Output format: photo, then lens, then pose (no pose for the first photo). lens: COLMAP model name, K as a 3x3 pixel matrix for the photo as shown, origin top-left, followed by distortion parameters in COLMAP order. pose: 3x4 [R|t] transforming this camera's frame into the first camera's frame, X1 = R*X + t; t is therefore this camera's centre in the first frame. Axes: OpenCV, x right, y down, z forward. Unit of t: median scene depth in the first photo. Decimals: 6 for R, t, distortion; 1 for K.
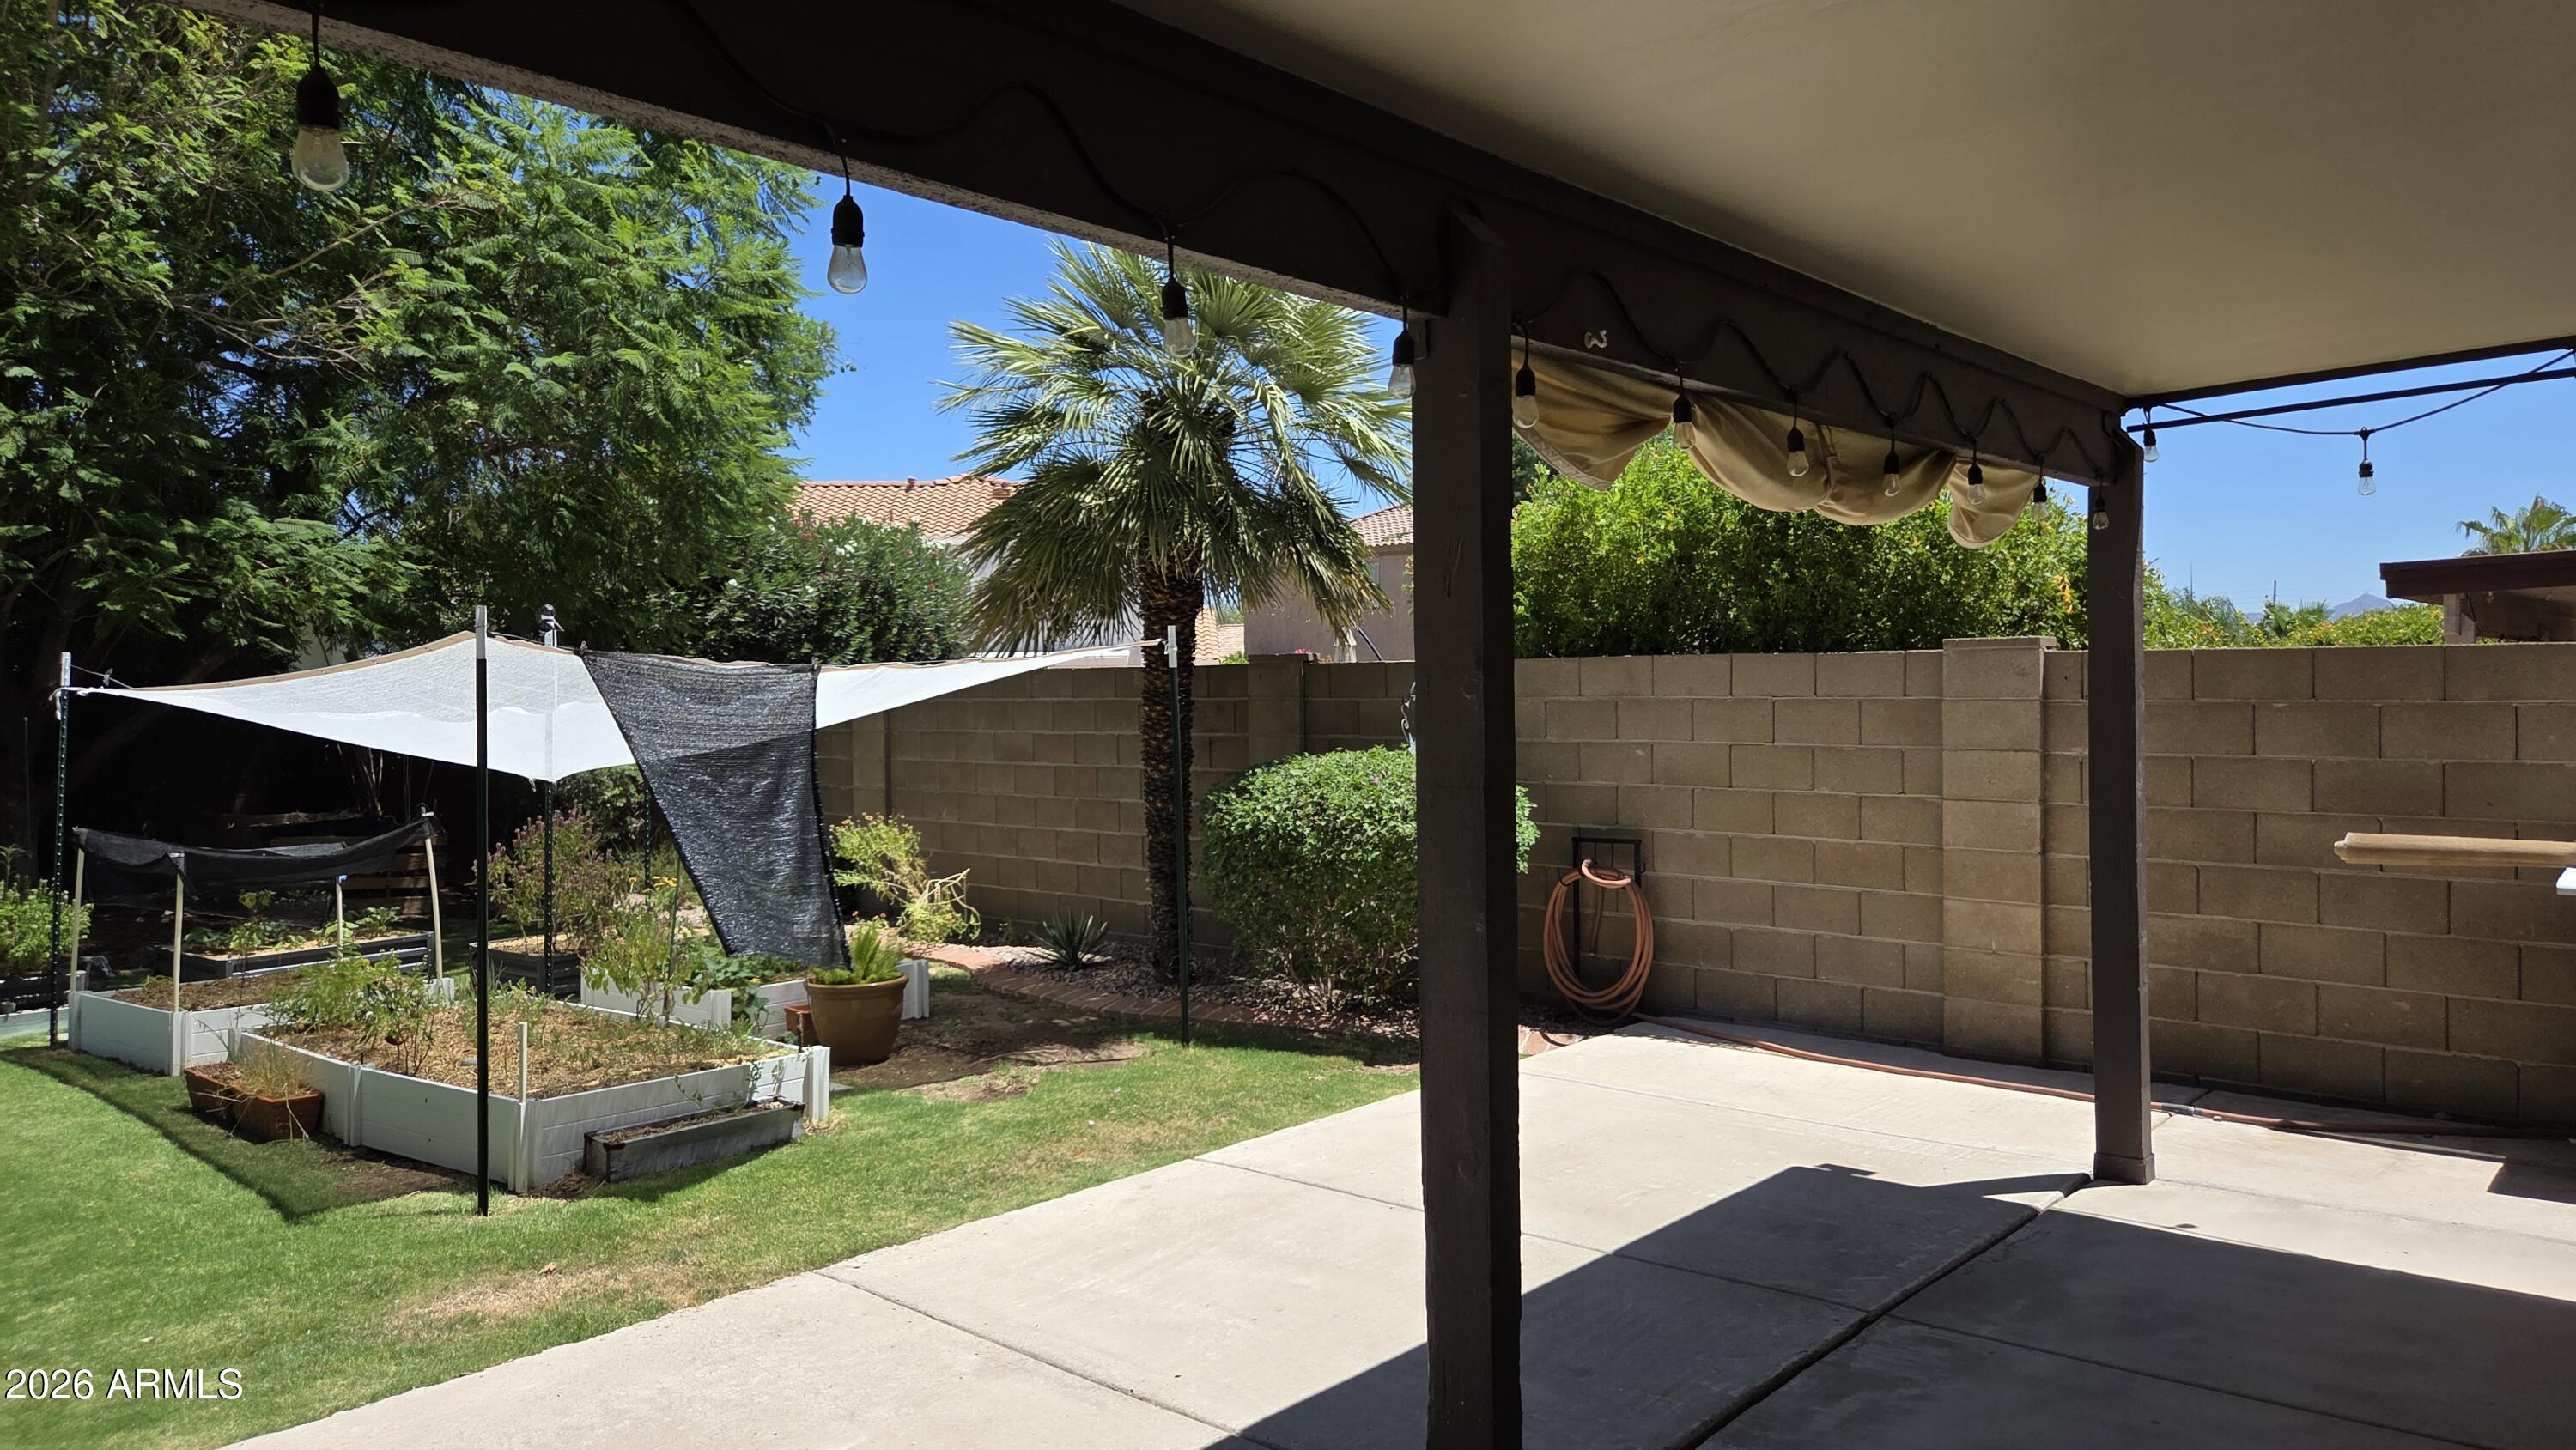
lens RADIAL K [[1693.1, 0, 1285.8], [0, 1693.1, 719.9], [0, 0, 1]] dist [0.041489, -0.034999]
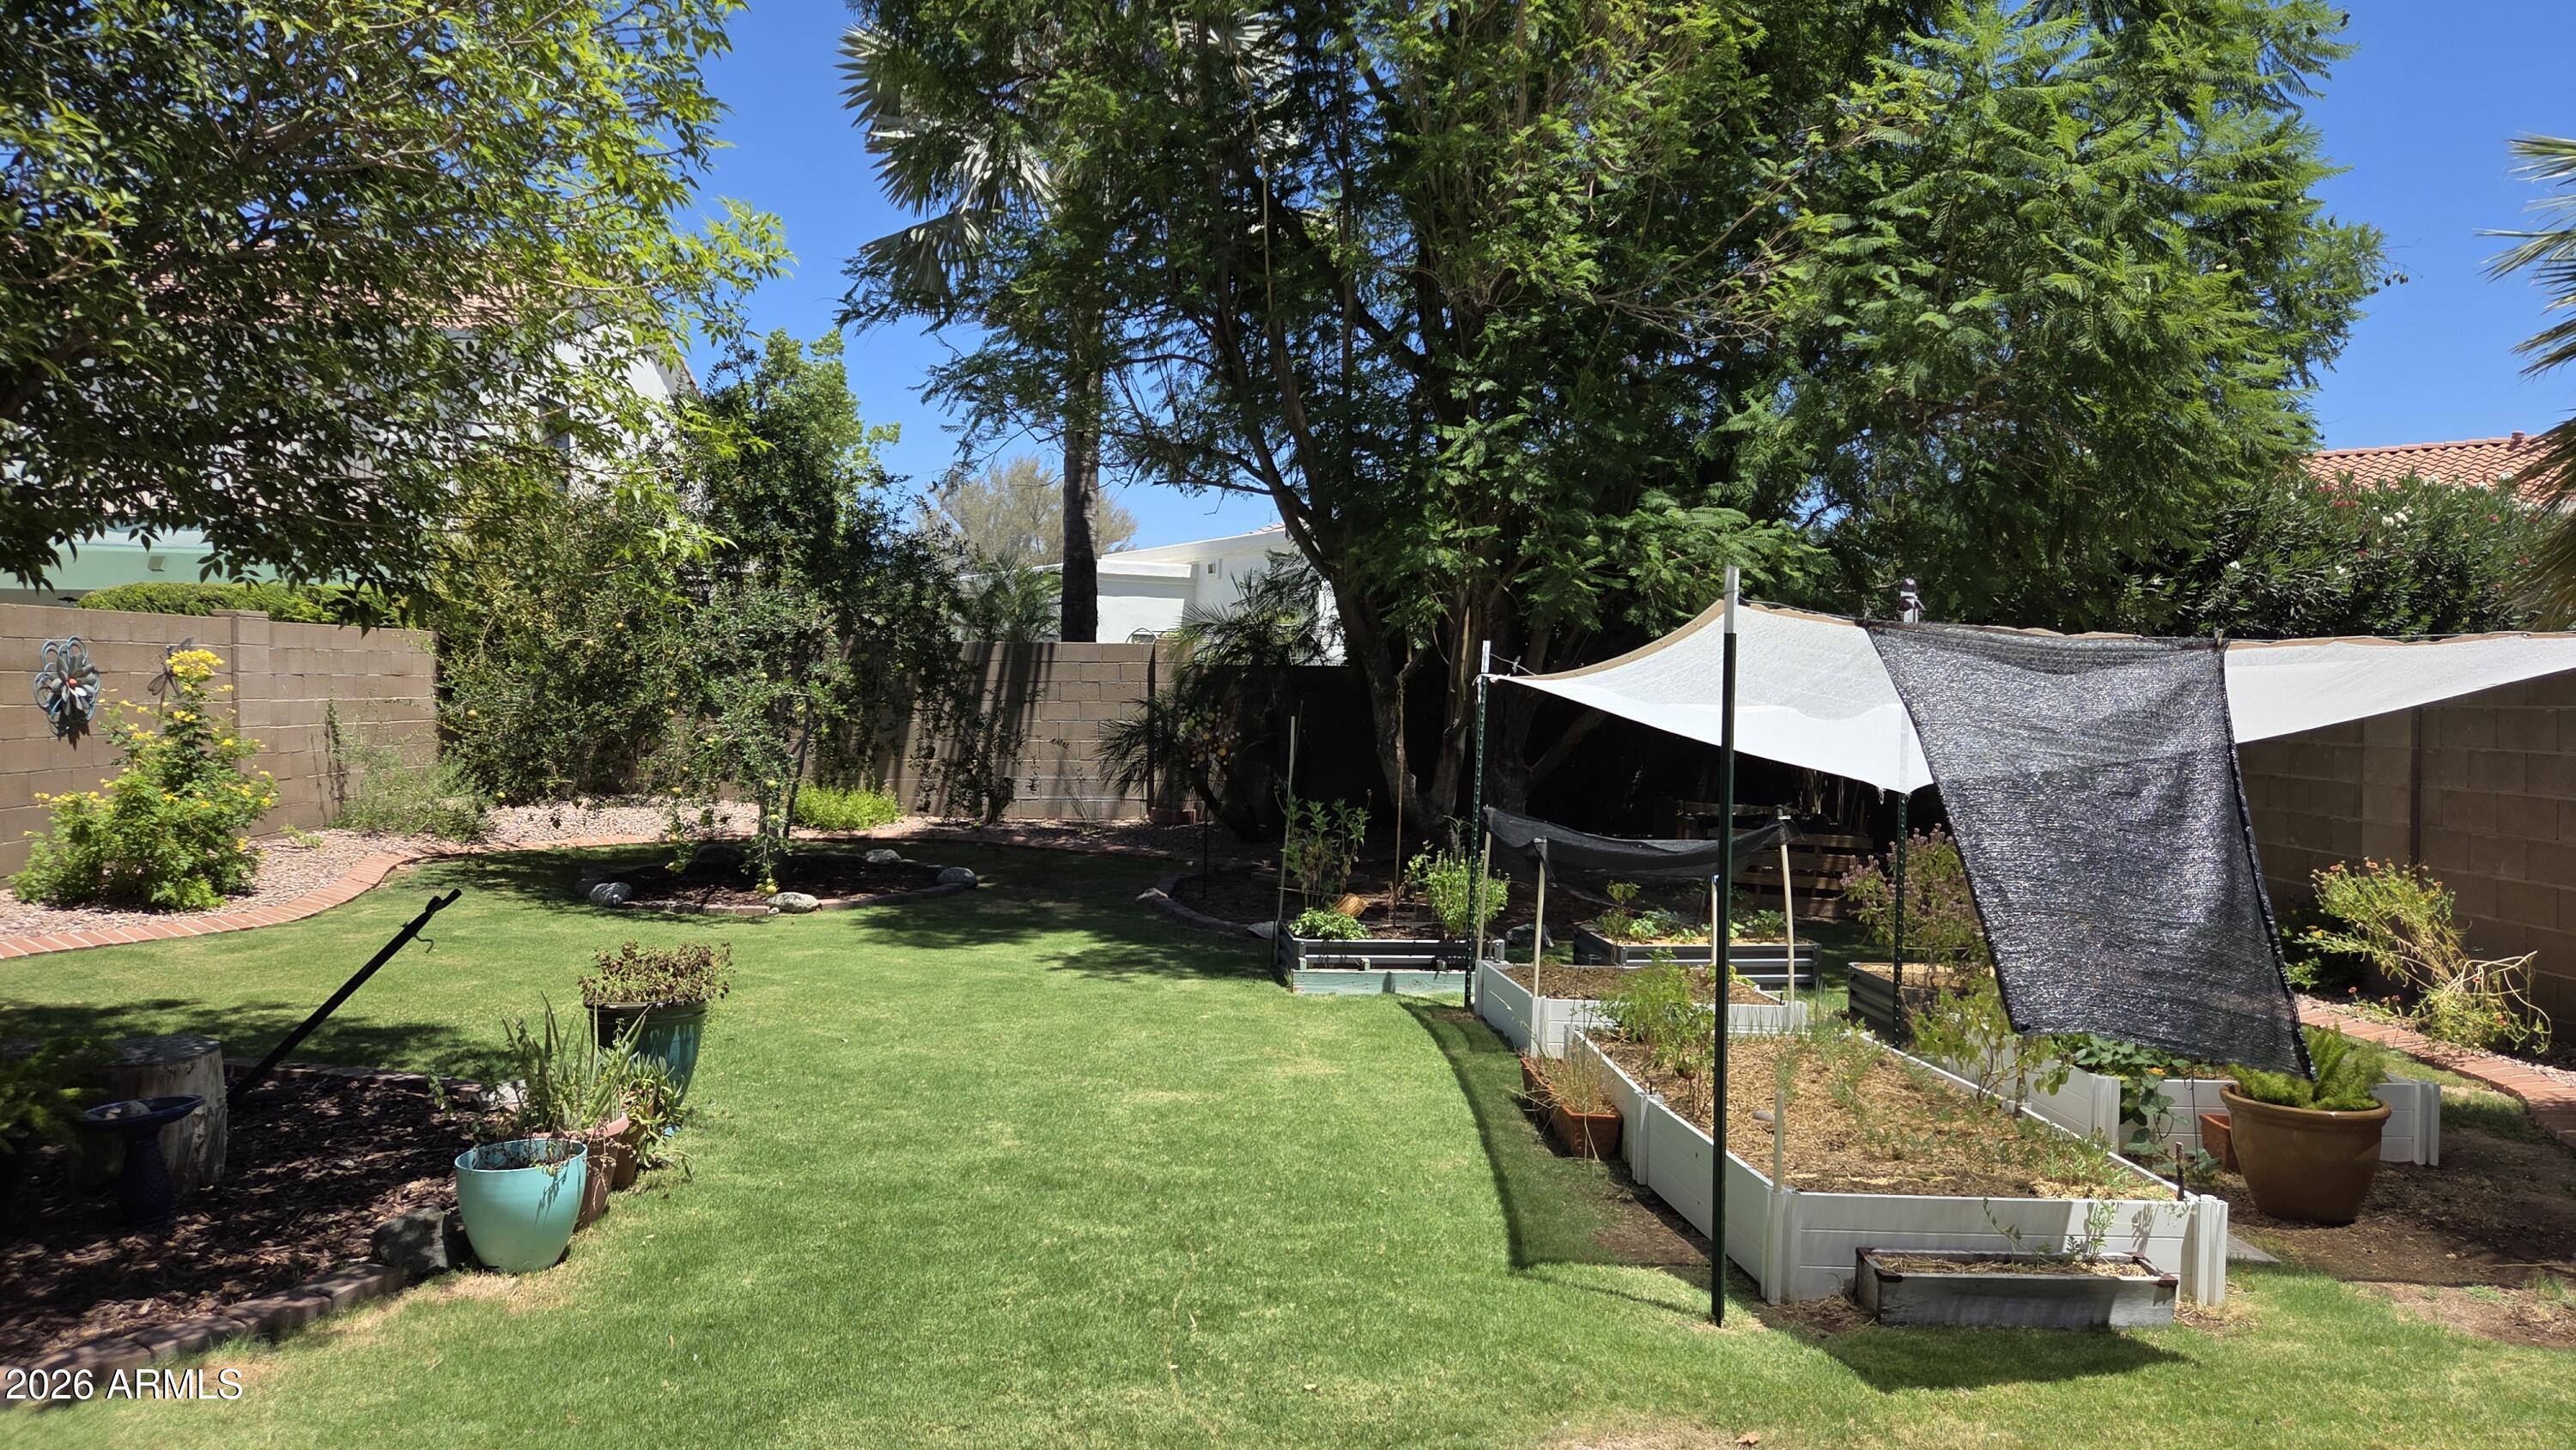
lens RADIAL K [[1693.1, 0, 1270.1], [0, 1693.1, 746.9], [0, 0, 1]] dist [0.041489, -0.034999]
pose [[0.662645, 0.041426, -0.747787, -0.009976], [-0.031069, 0.999130, 0.027818, 0.000870], [0.748289, 0.004799, 0.663355, 0.160489]]
